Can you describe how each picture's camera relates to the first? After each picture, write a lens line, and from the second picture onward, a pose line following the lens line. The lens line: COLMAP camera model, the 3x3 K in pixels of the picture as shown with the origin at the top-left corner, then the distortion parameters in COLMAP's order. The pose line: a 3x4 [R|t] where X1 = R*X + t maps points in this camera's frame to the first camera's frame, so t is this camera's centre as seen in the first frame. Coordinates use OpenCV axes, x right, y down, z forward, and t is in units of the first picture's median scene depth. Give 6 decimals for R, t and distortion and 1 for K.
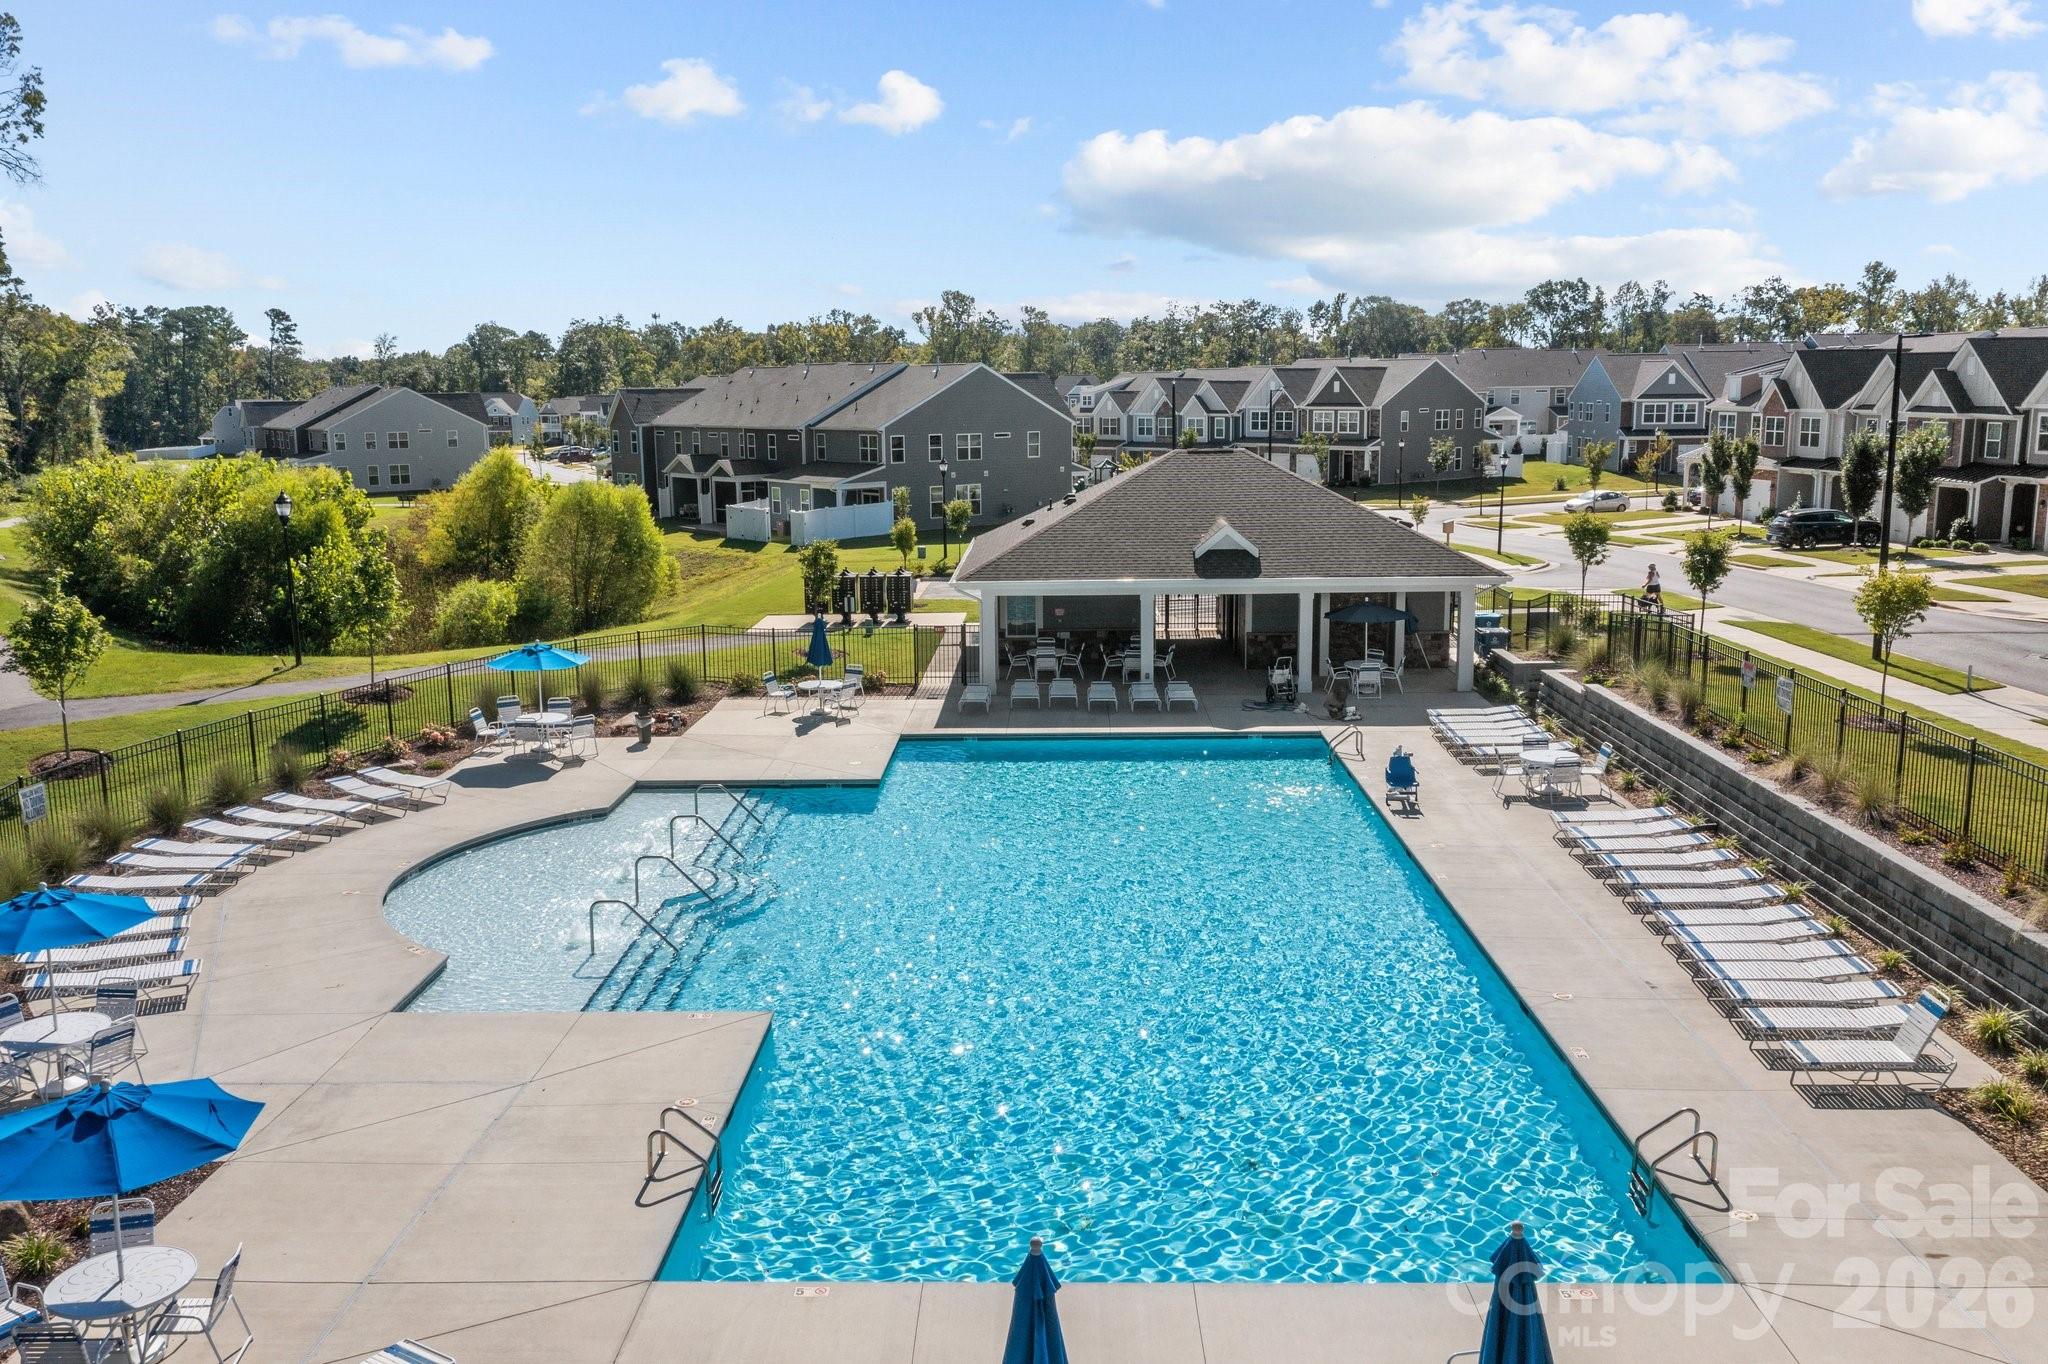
lens RADIAL K [[1624.3, 0, 1024.0], [0, 1624.3, 682.0], [0, 0, 1]] dist [-0.000679, 0.009433]
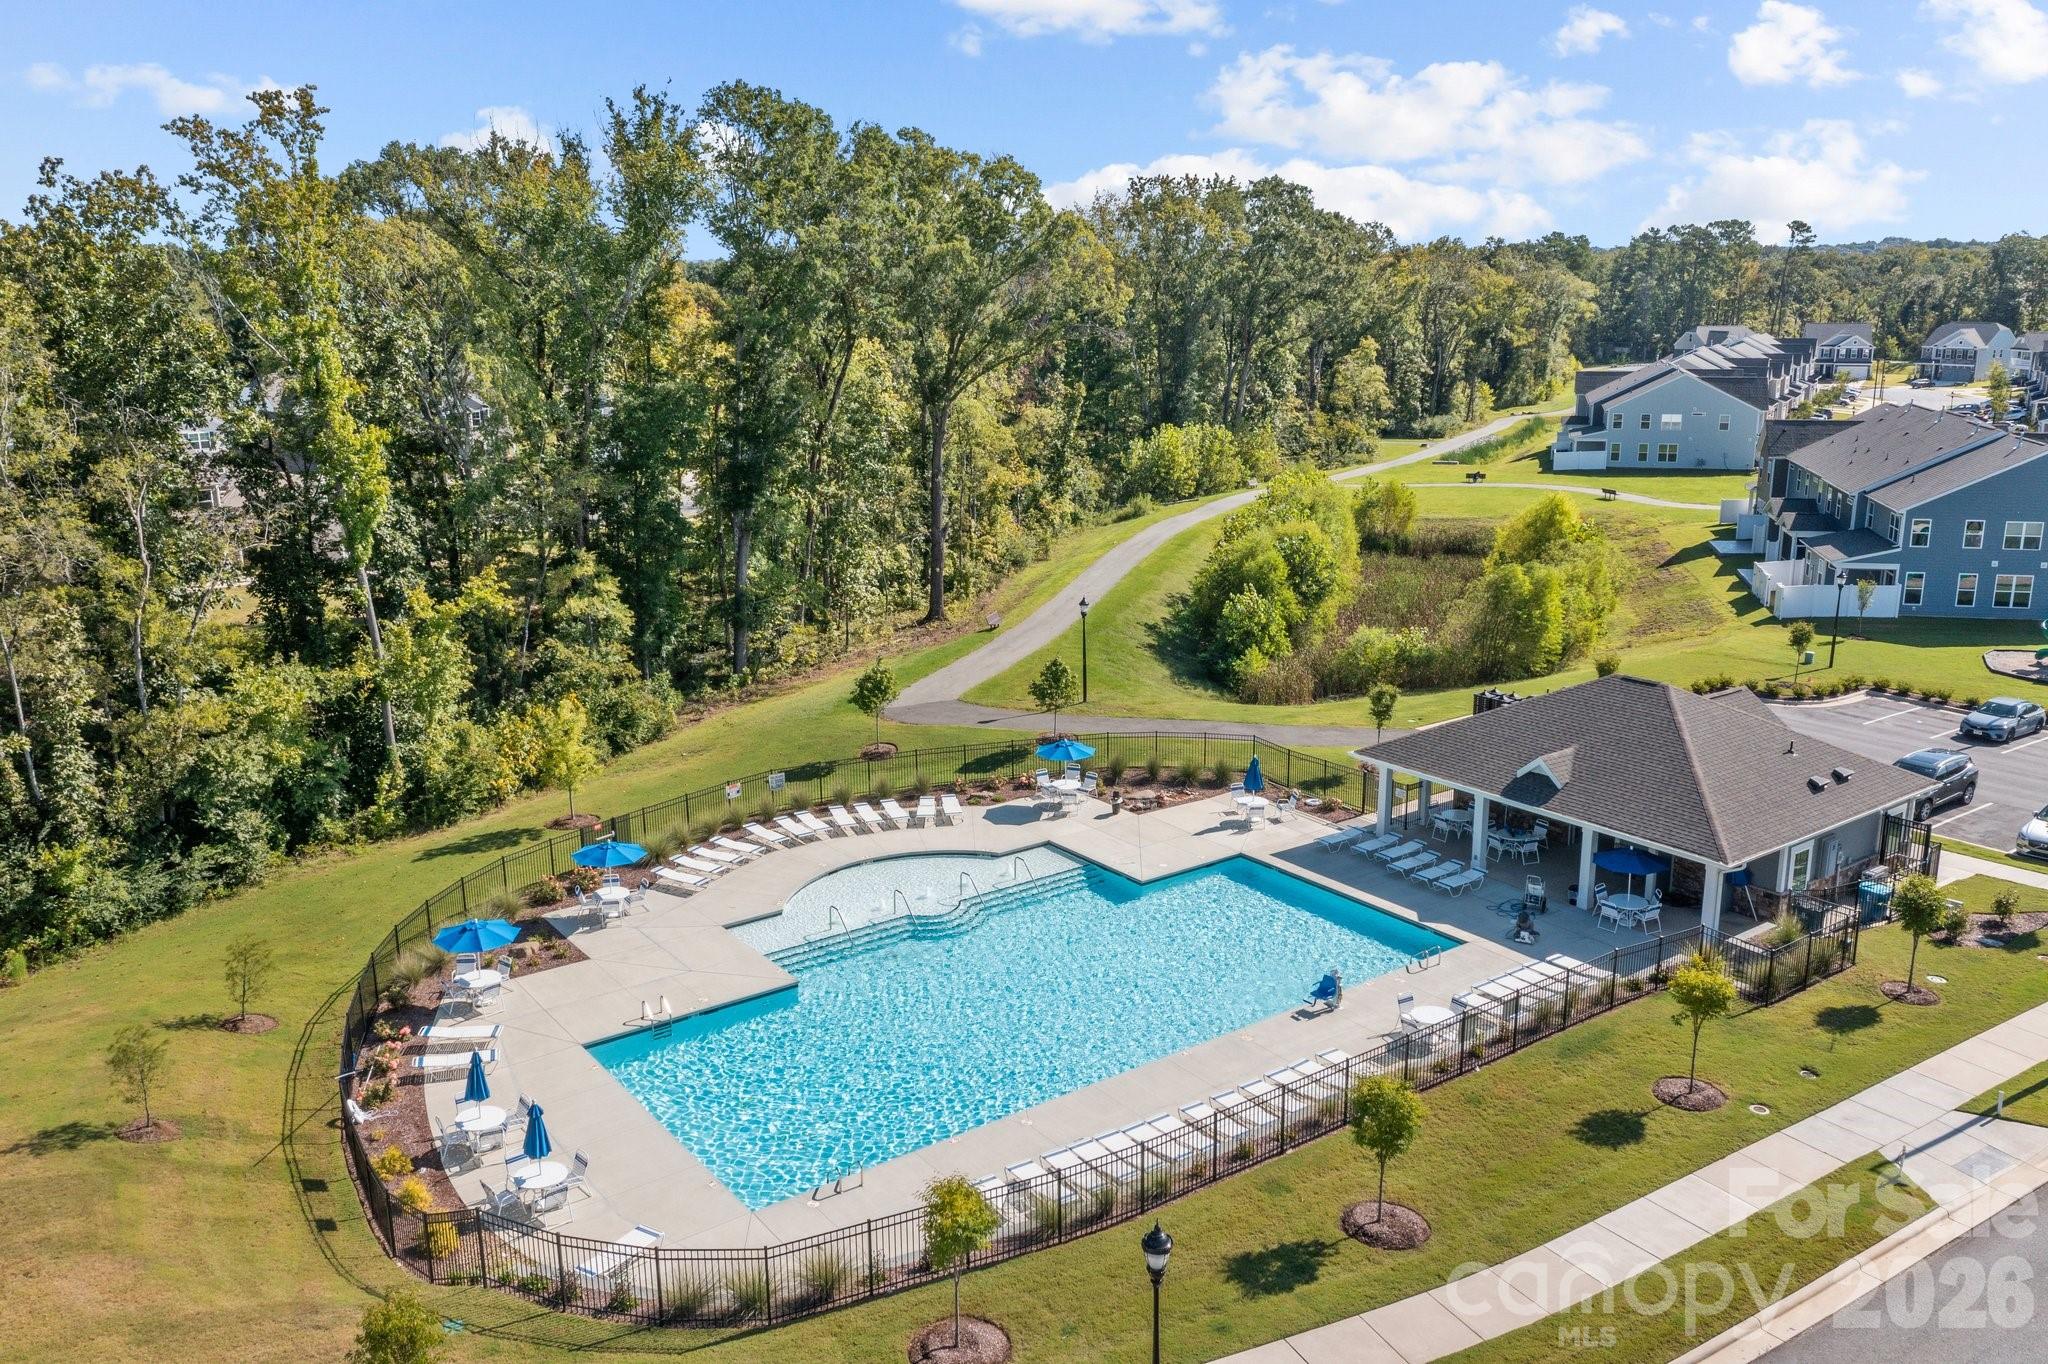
lens RADIAL K [[1624.3, 0, 1024.0], [0, 1624.3, 682.0], [0, 0, 1]] dist [-0.000679, 0.009433]
pose [[0.608149, 0.199743, -0.768282, 0.269646], [-0.138335, 0.979683, 0.145203, -0.091194], [0.781677, 0.017975, 0.623425, -0.021738]]
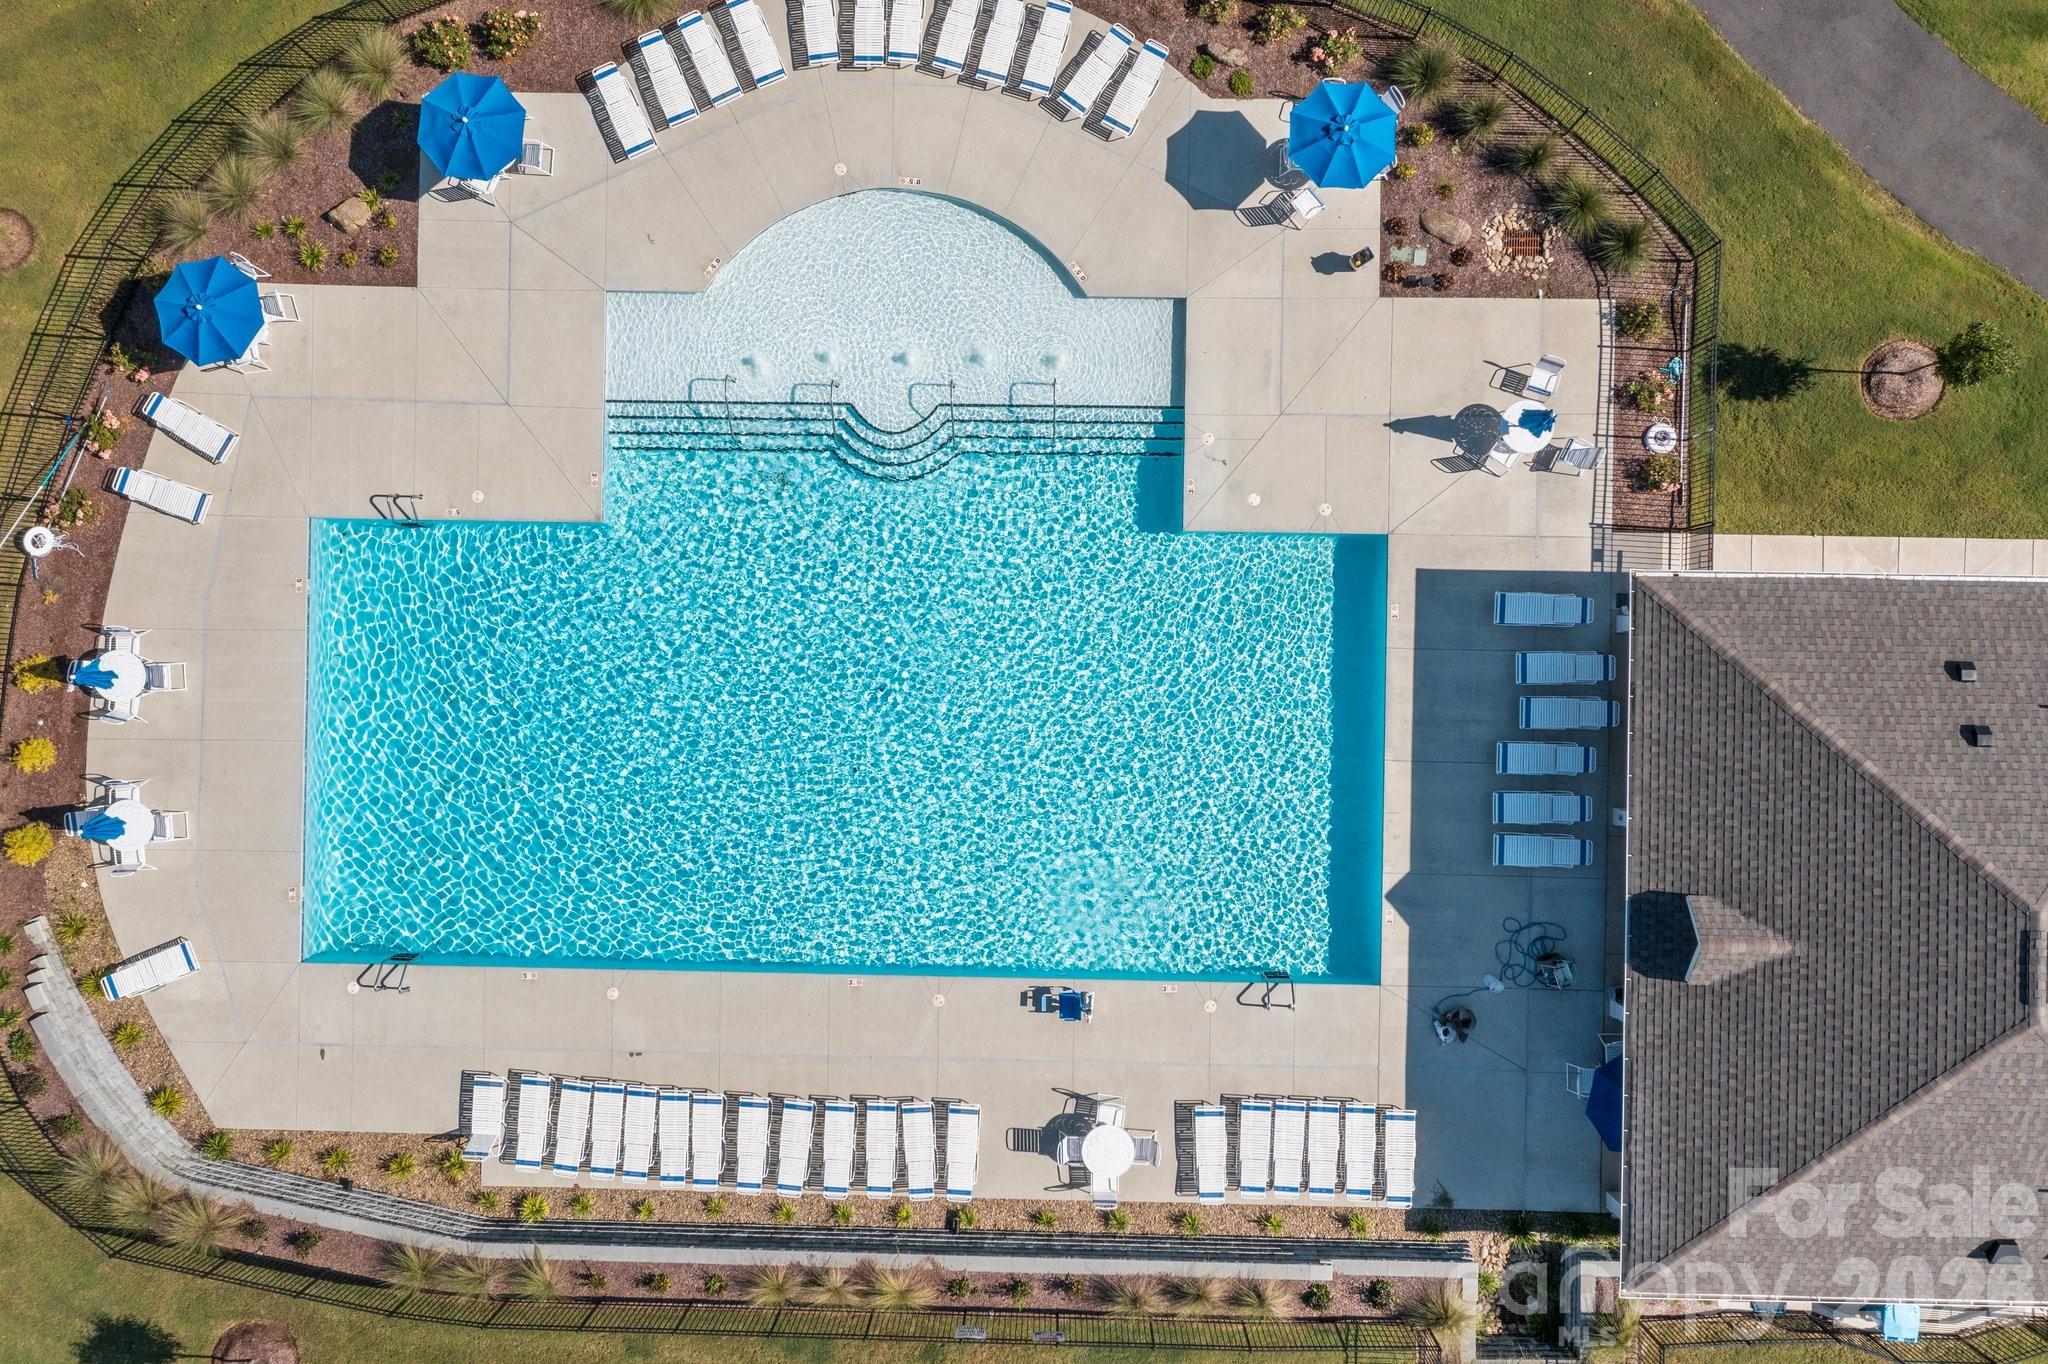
lens RADIAL K [[1624.3, 0, 1024.0], [0, 1624.3, 682.0], [0, 0, 1]] dist [-0.000679, 0.009433]
pose [[0.004786, 0.999107, 0.041989, -0.009561], [-0.164670, -0.040629, 0.985512, -0.254946], [0.986337, -0.011631, 0.164329, 0.191475]]
